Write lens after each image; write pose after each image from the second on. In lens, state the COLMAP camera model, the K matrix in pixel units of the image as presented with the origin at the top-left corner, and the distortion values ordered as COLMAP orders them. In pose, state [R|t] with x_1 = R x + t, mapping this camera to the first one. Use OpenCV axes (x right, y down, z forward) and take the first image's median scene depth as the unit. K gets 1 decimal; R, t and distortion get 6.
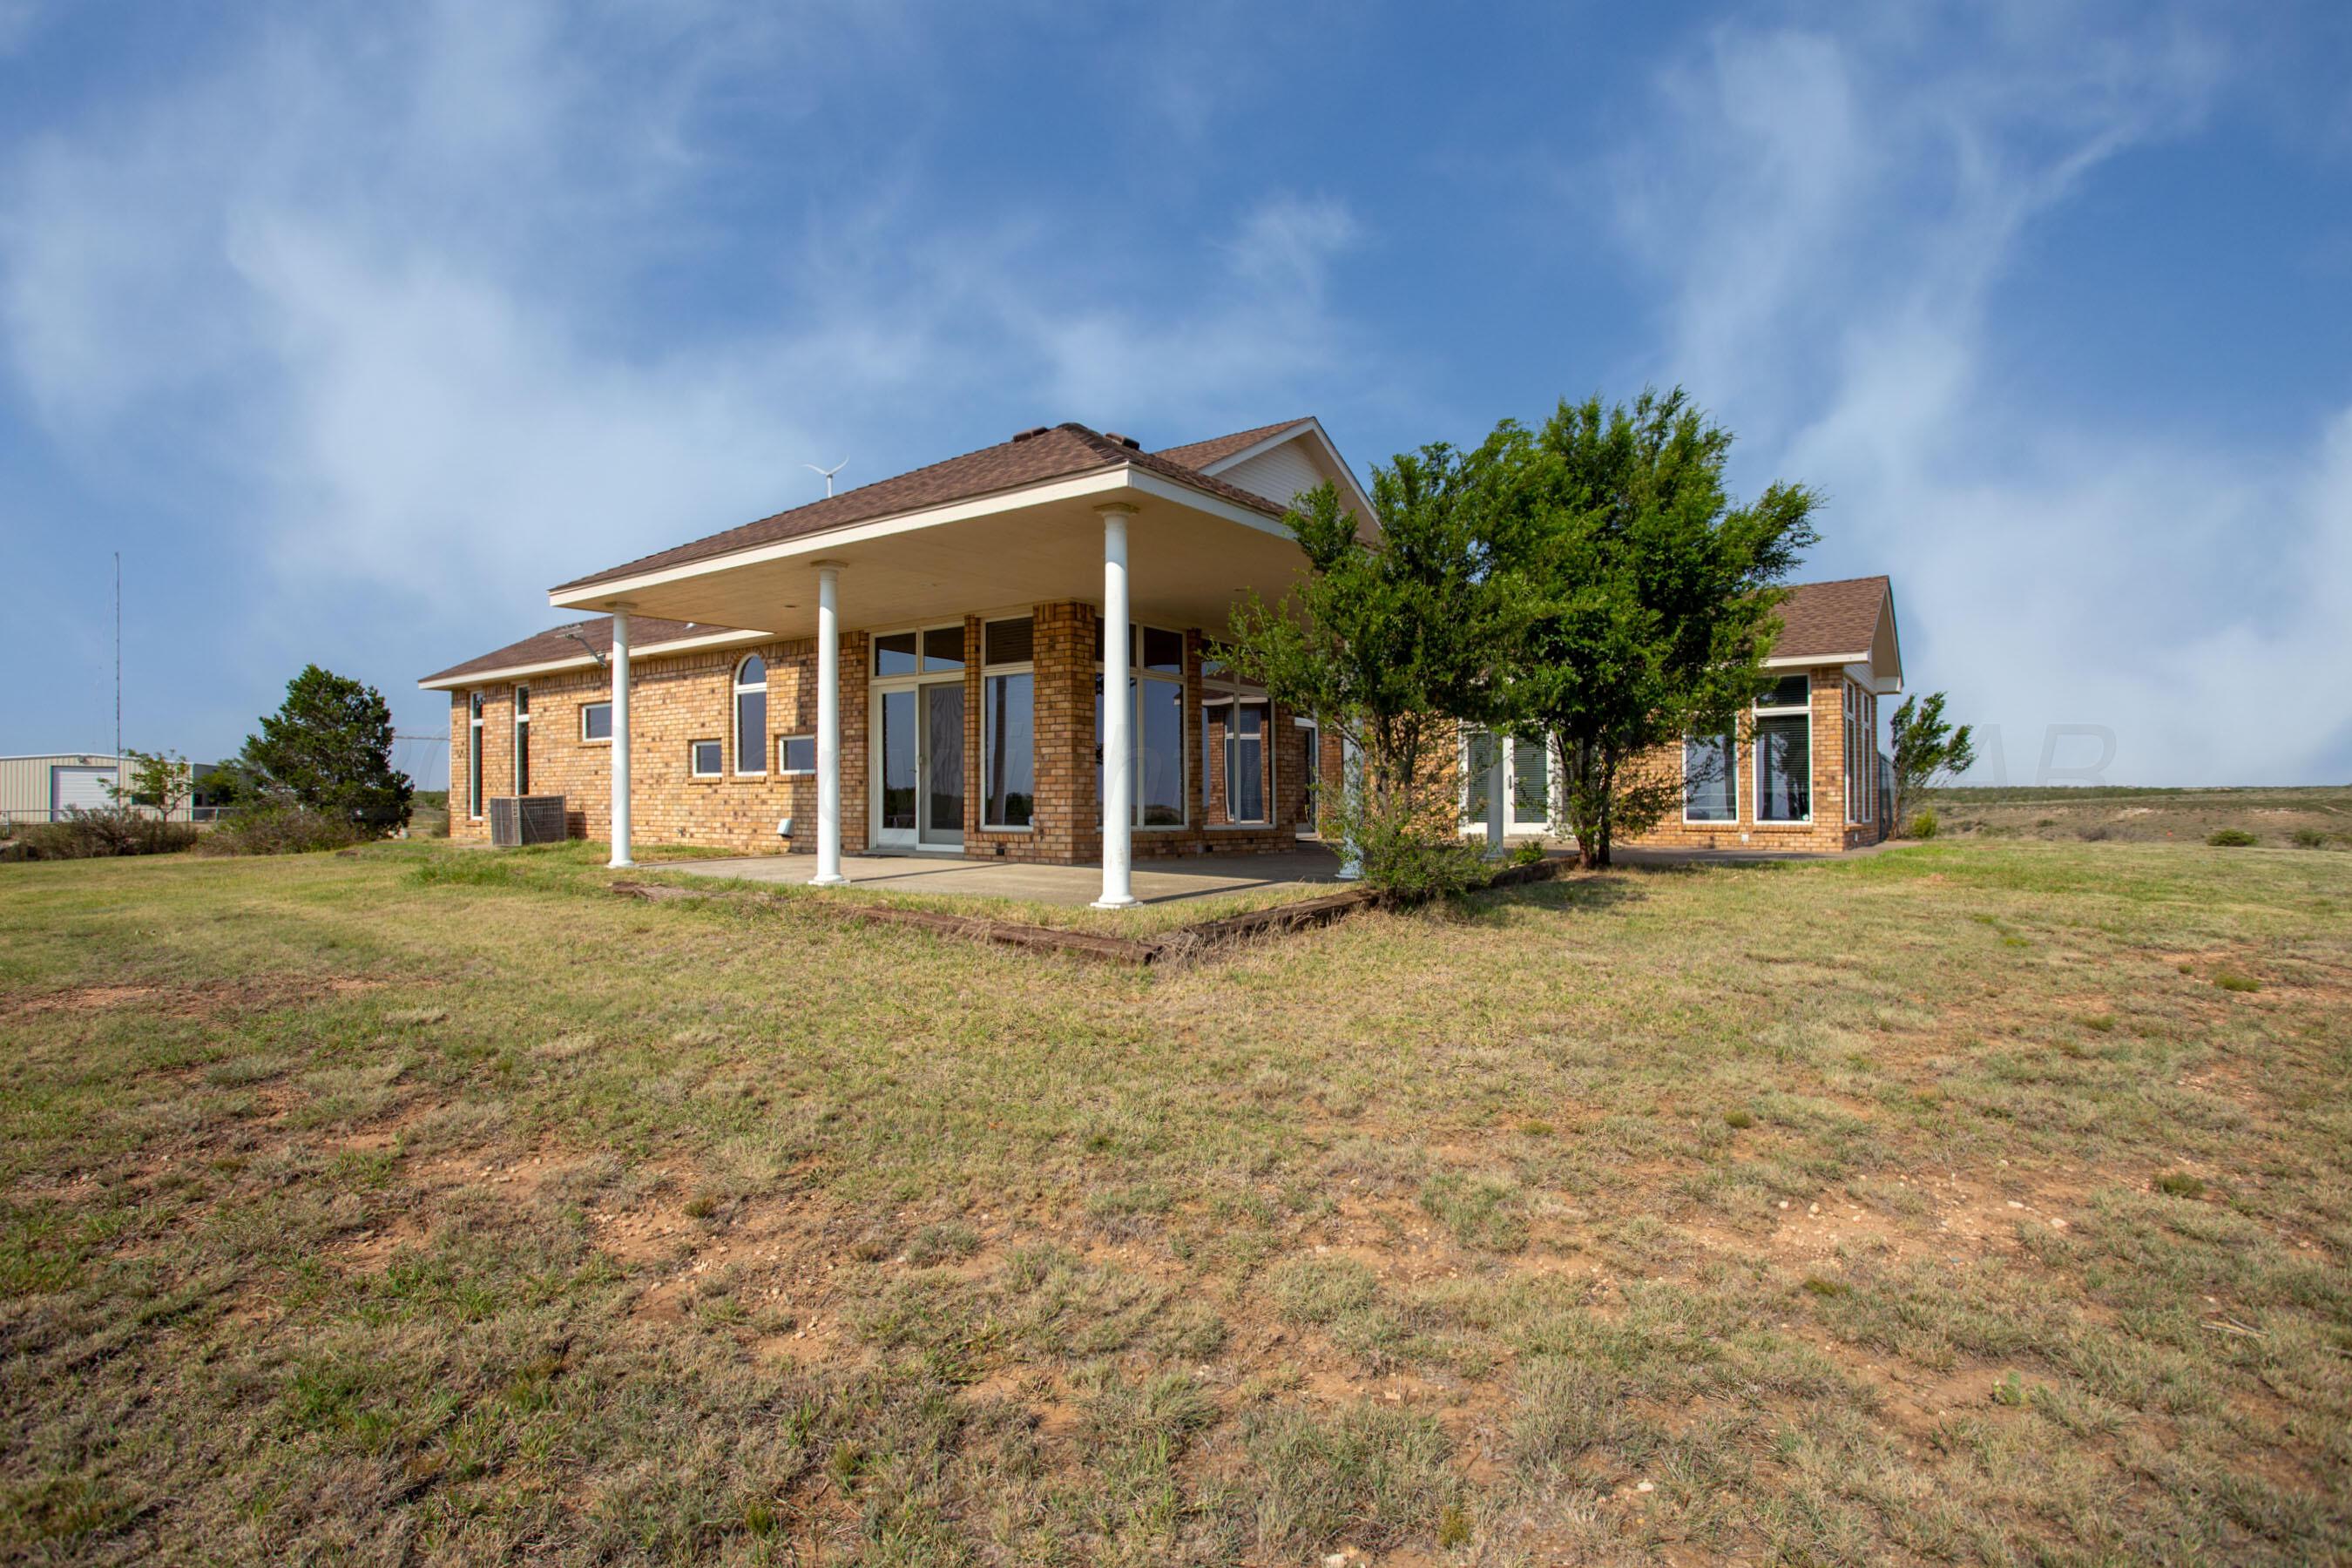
lens RADIAL K [[1150.9, 0, 1170.3], [0, 1150.9, 791.1], [0, 0, 1]] dist [-0.013428, 0.002340]
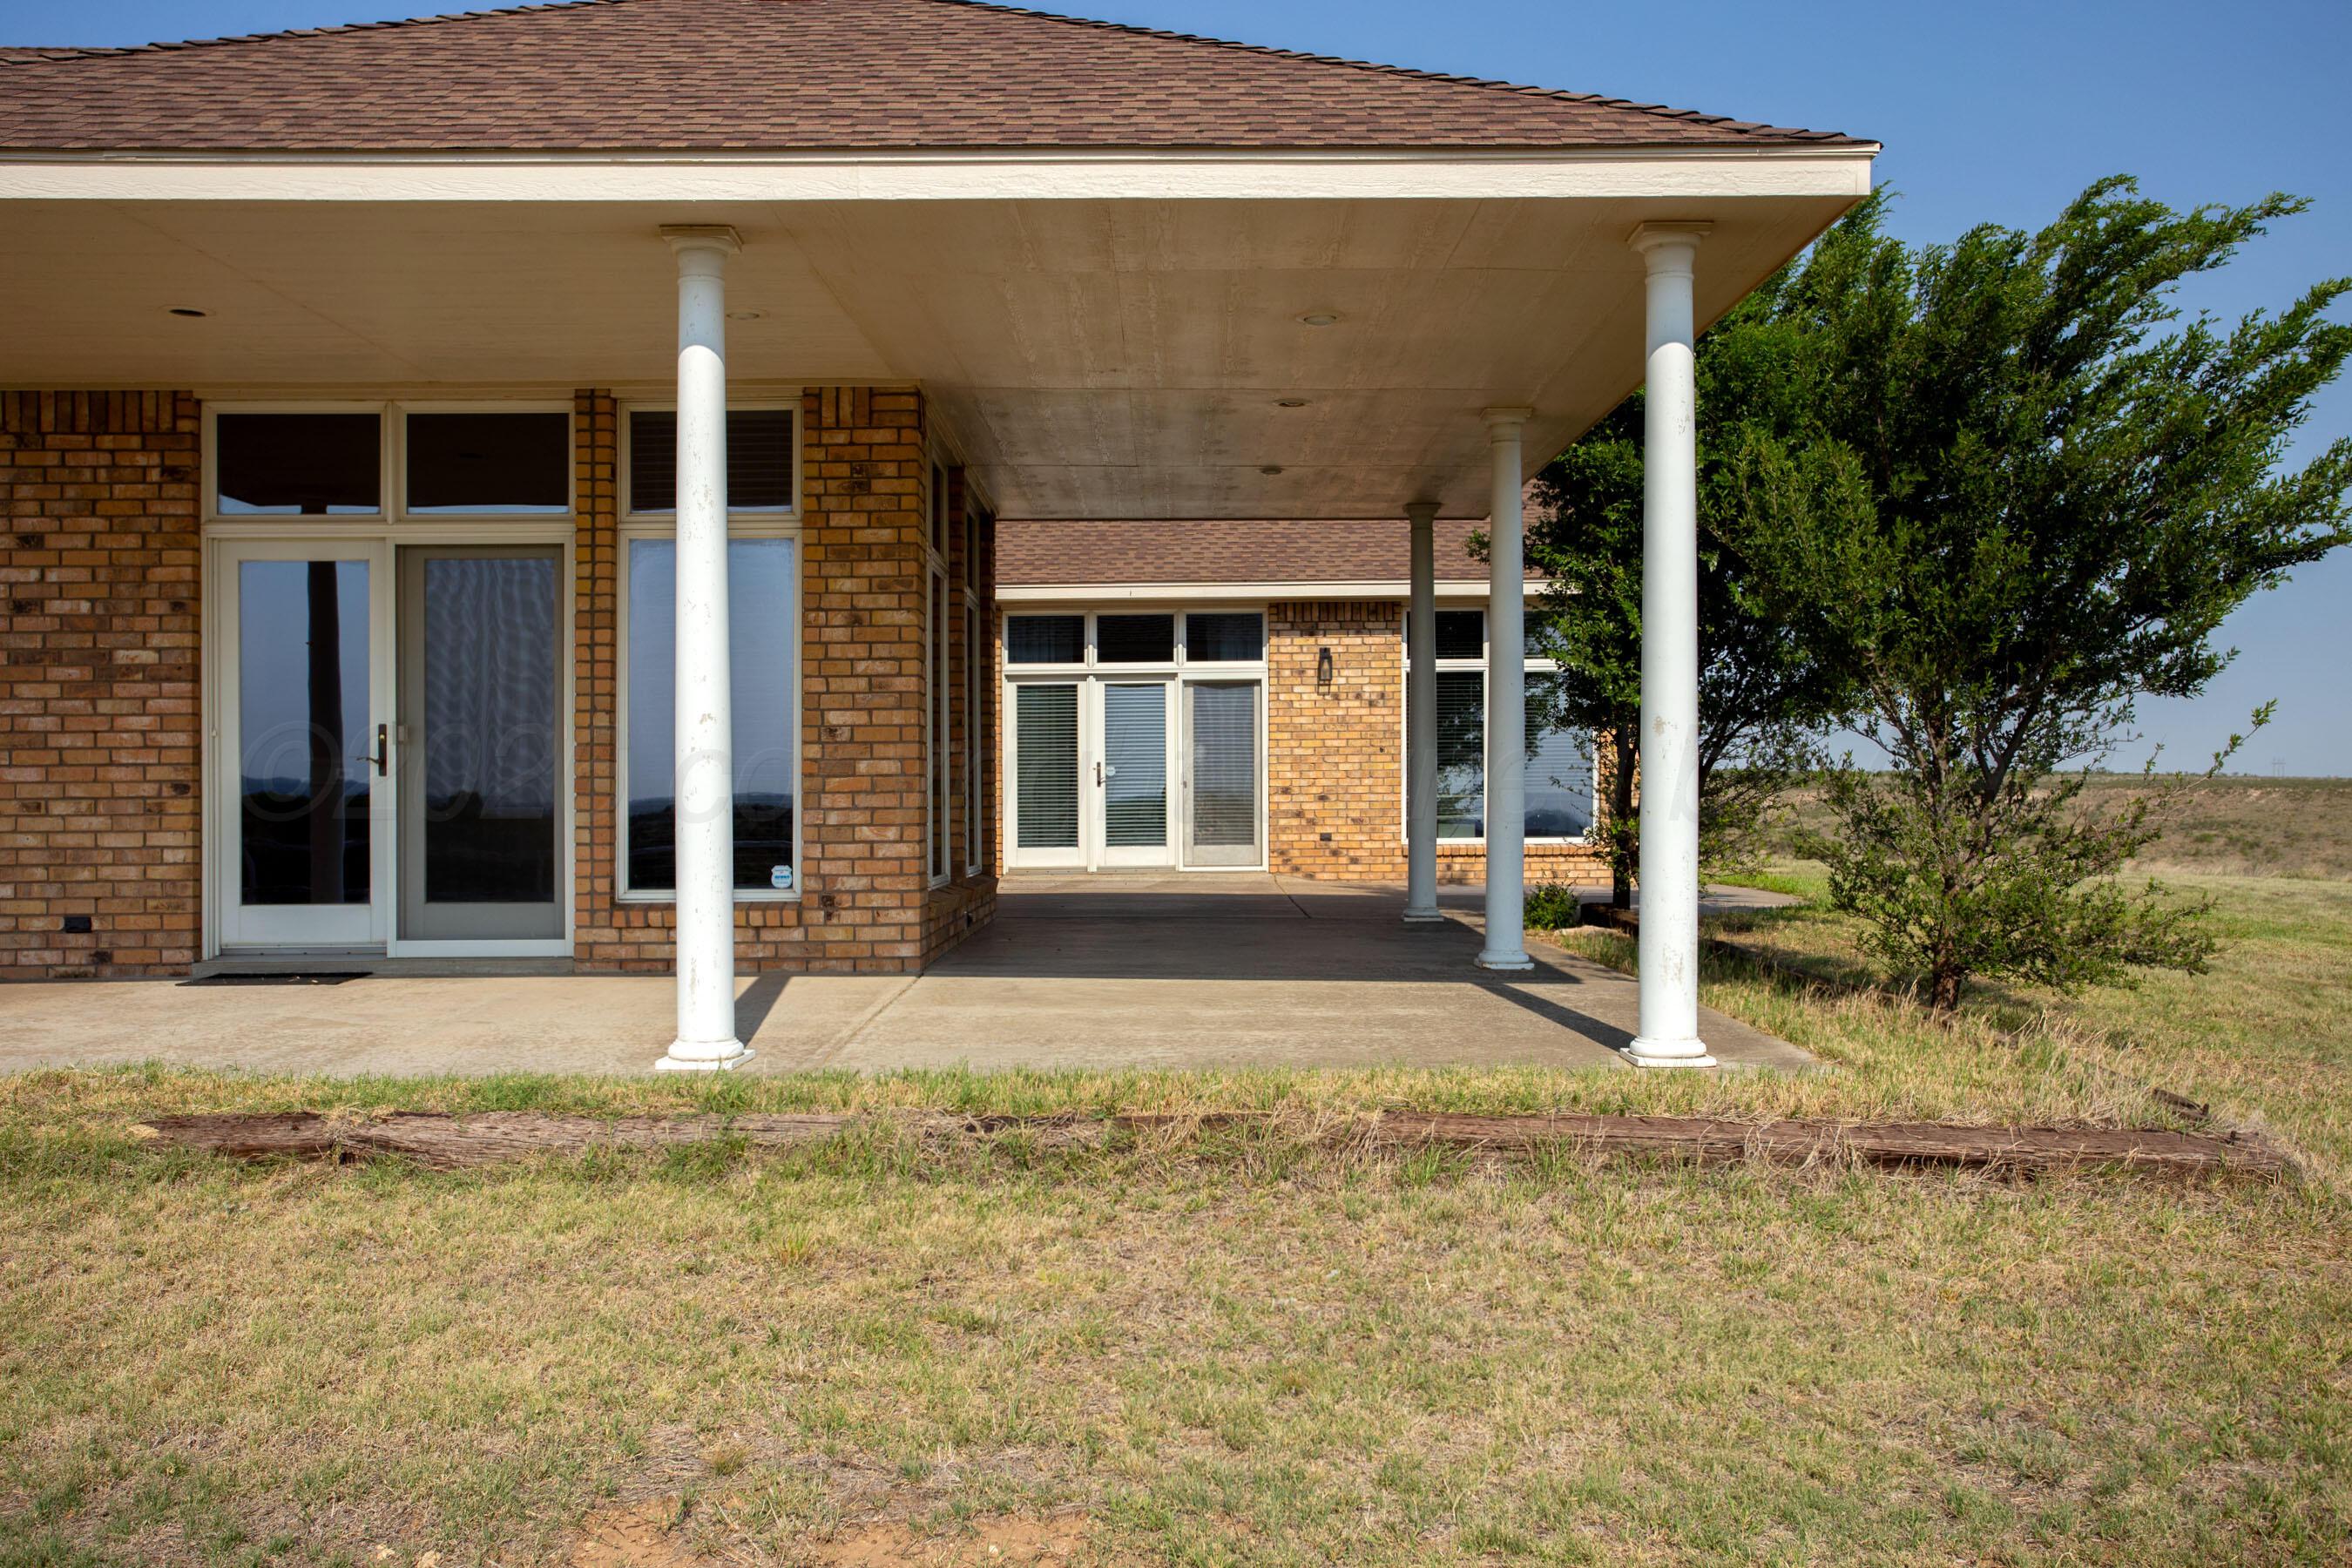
lens RADIAL K [[2053.6, 0, 1175.9], [0, 2053.6, 787.3], [0, 0, 1]] dist [0.009817, 0.001213]
pose [[0.810616, 0.001891, 0.585575, -0.465205], [-0.001682, 0.999998, -0.000901, -0.008173], [-0.585576, -0.000255, 0.810618, 0.283535]]
